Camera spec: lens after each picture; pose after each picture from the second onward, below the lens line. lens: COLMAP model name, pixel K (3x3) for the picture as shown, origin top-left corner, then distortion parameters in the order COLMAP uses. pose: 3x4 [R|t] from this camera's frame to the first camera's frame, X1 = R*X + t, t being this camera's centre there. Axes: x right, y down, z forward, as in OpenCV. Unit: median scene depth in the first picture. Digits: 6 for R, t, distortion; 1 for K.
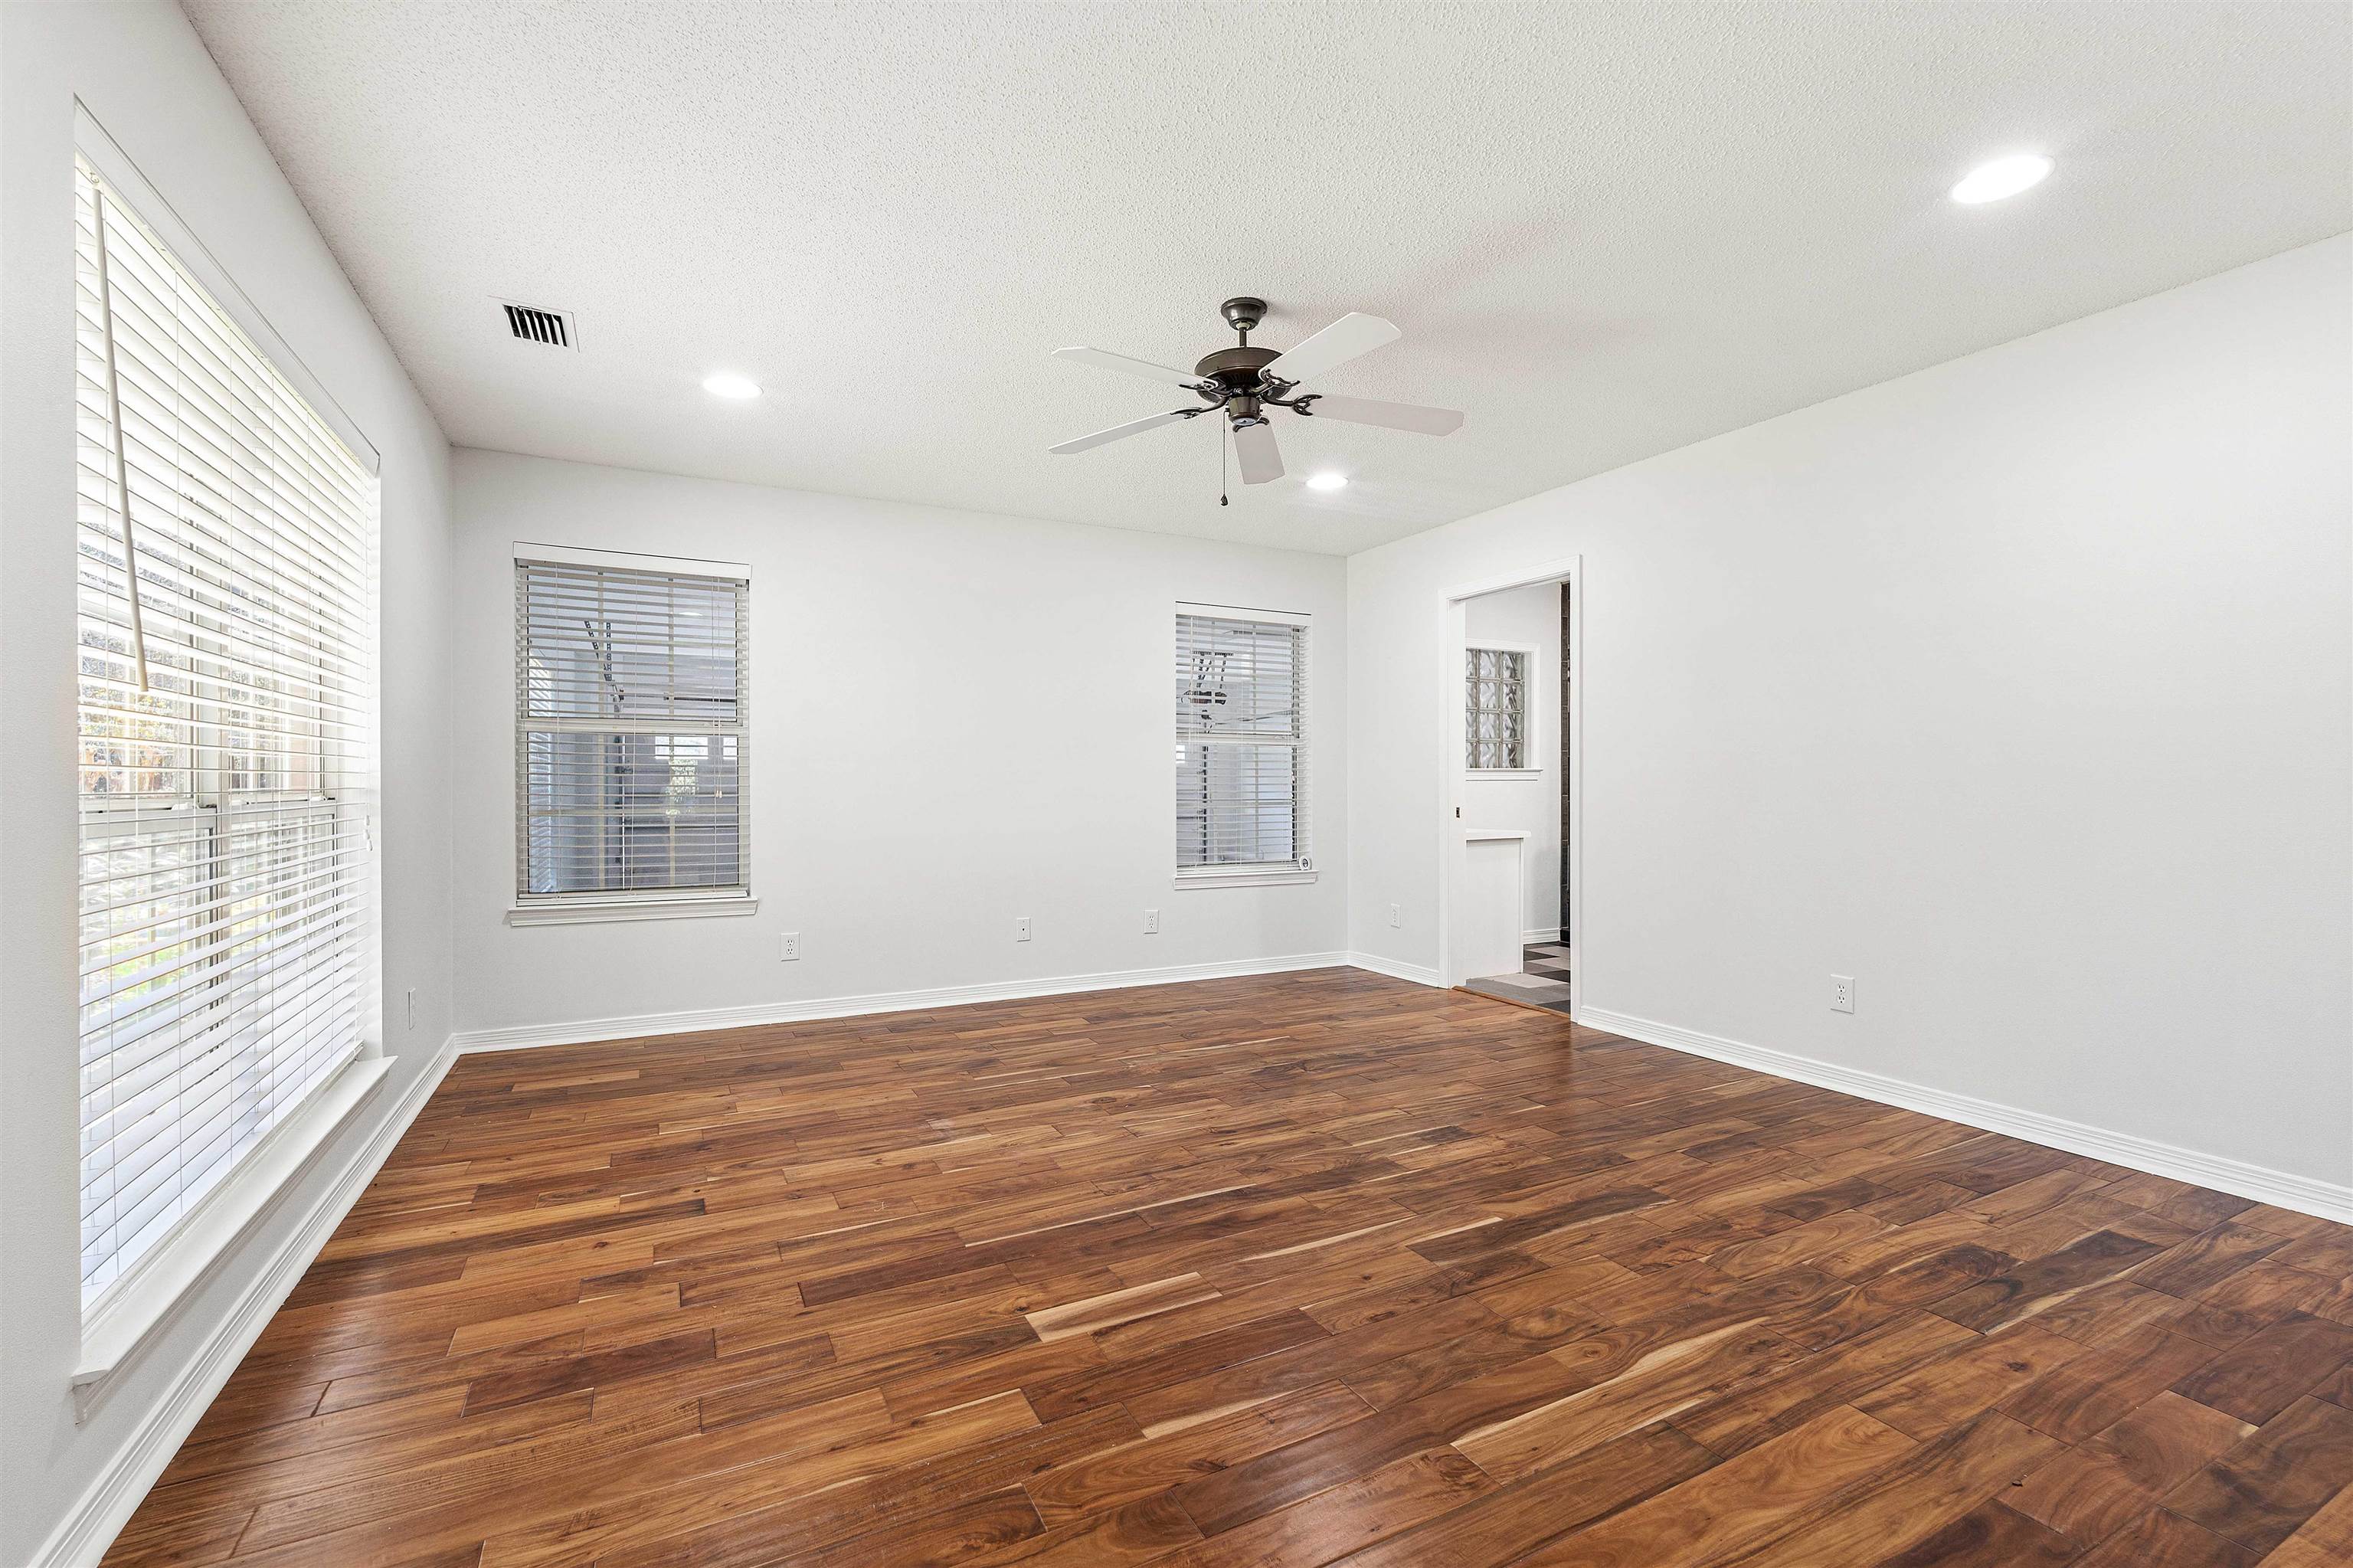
lens RADIAL K [[1022.8, 0, 1185.4], [0, 1022.8, 788.8], [0, 0, 1]] dist [0.000993, -0.000011]
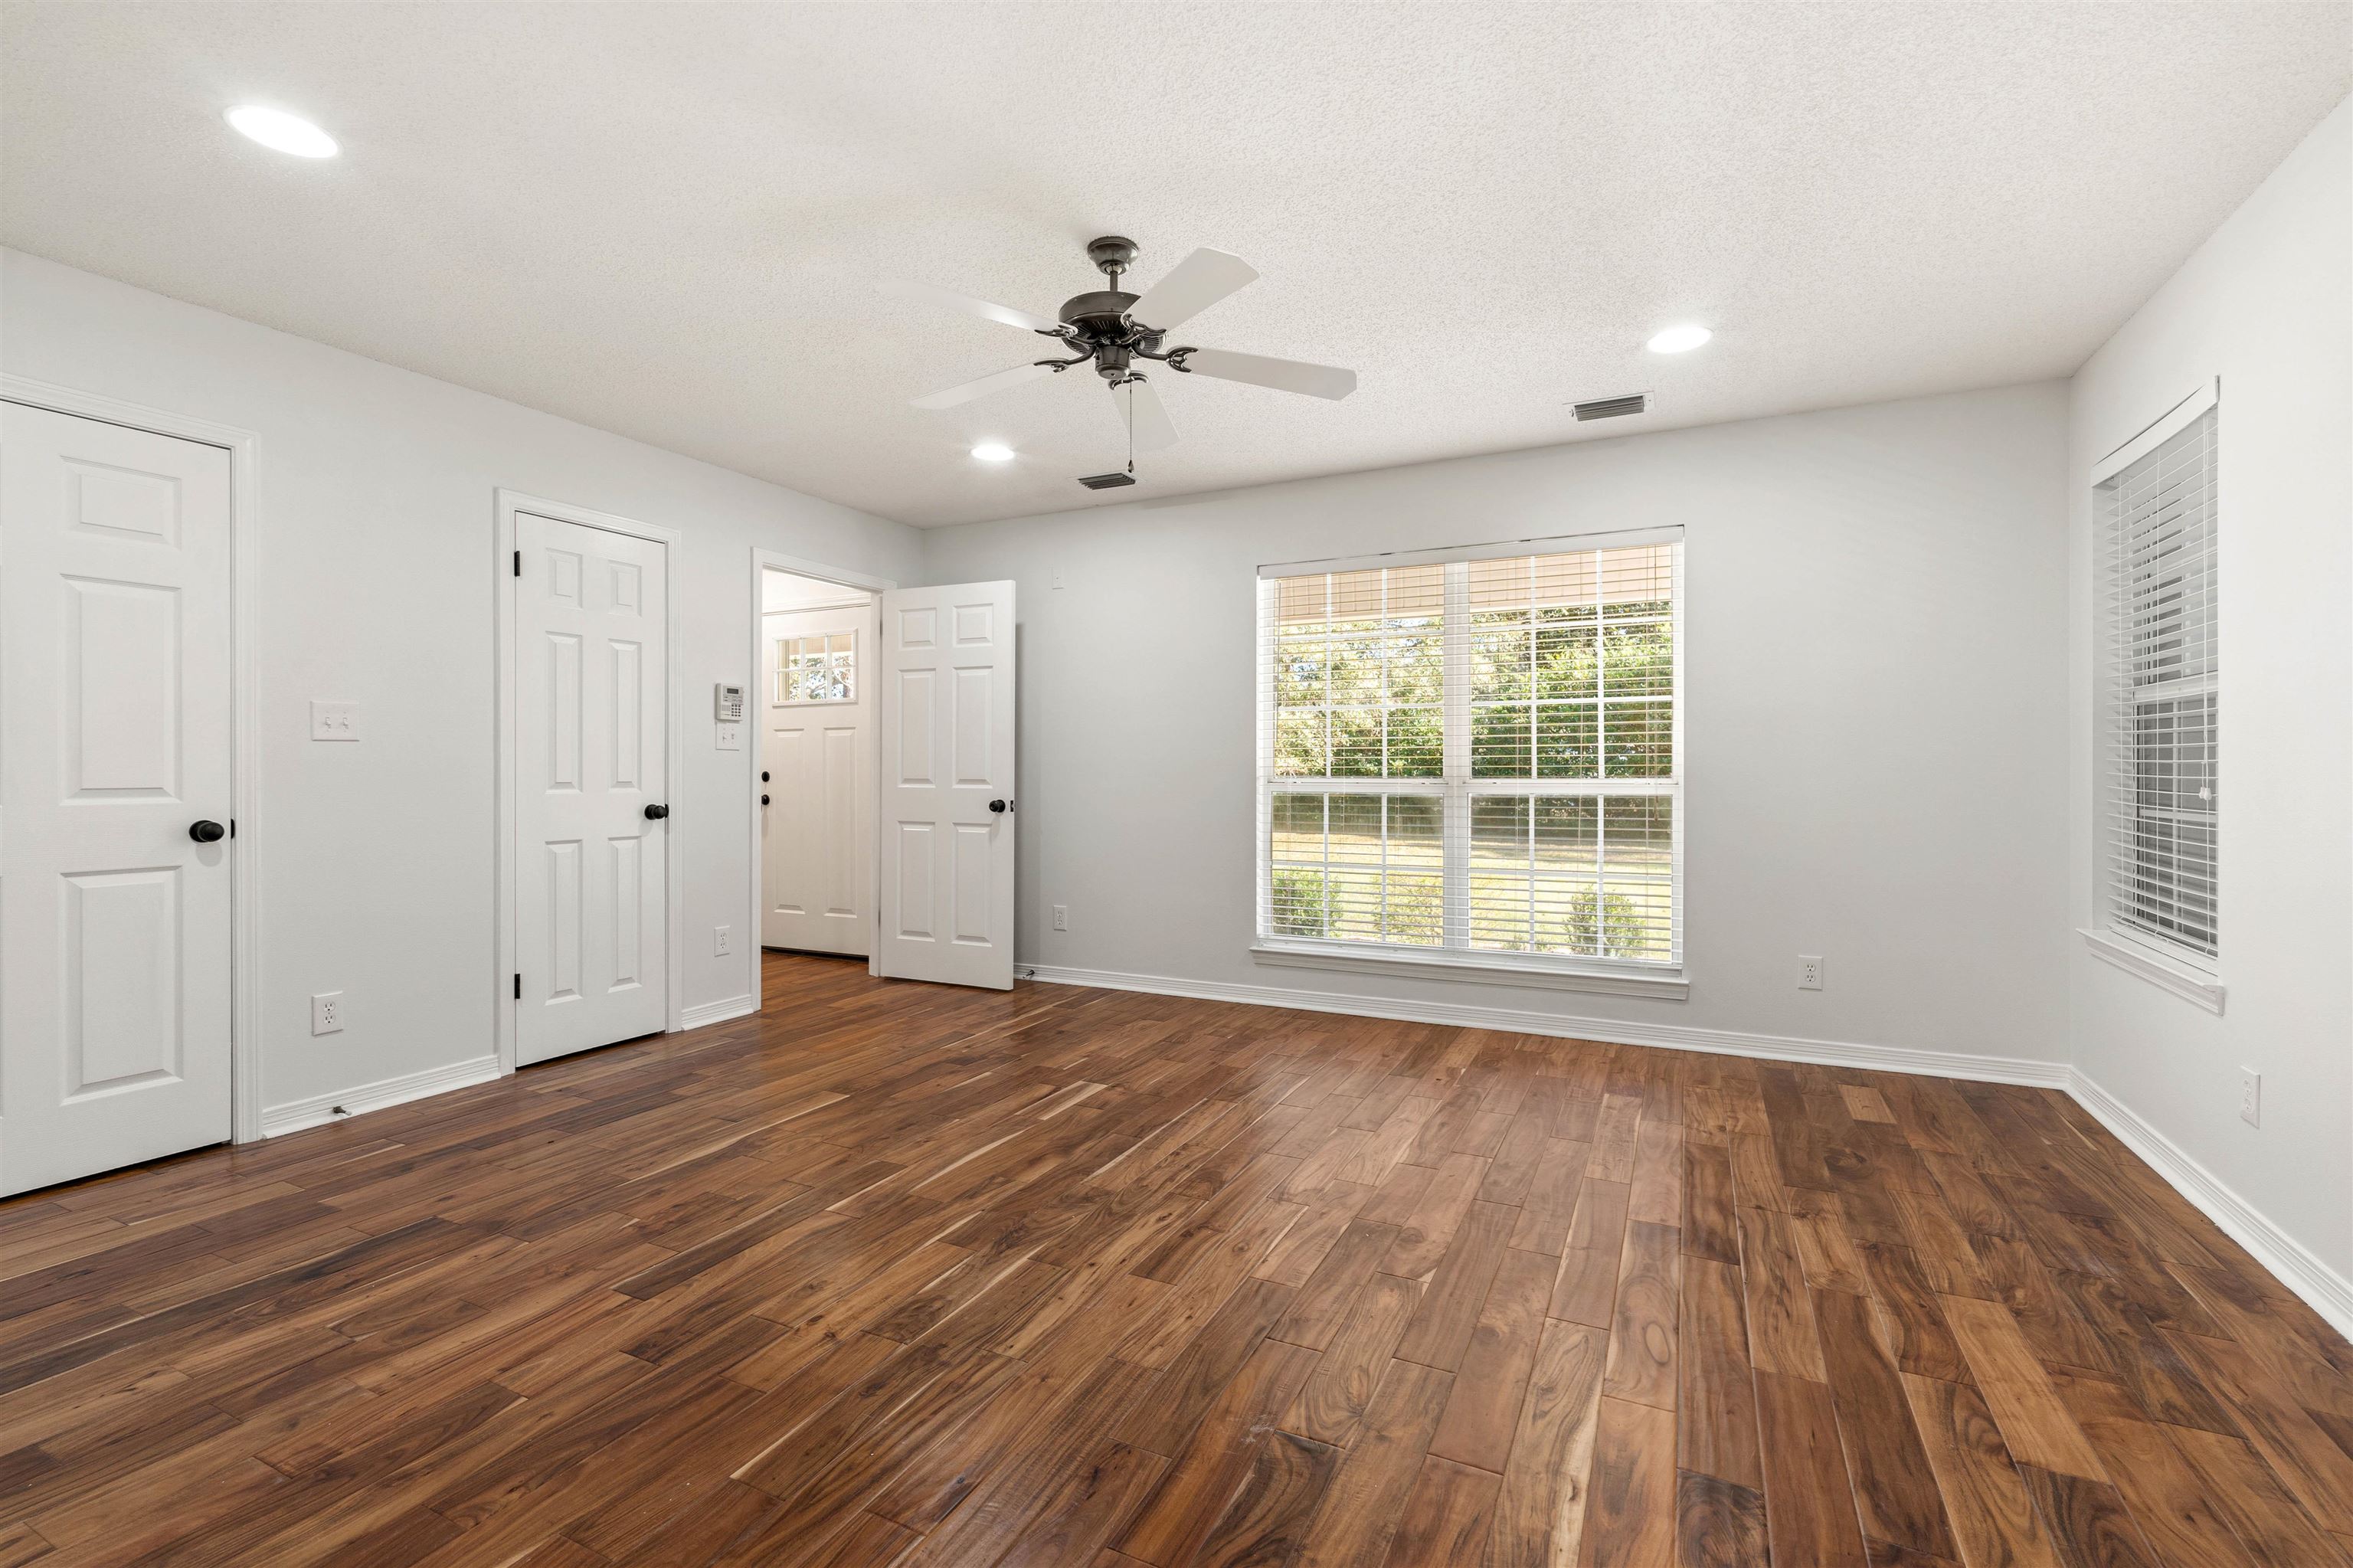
lens RADIAL K [[1022.8, 0, 1182.1], [0, 1022.8, 778.7], [0, 0, 1]] dist [0.000993, -0.000011]
pose [[-0.806605, 0.000070, -0.591090, 0.584655], [-0.000486, 1.000000, 0.000782, -0.002559], [0.591090, 0.000918, -0.806605, 1.894391]]
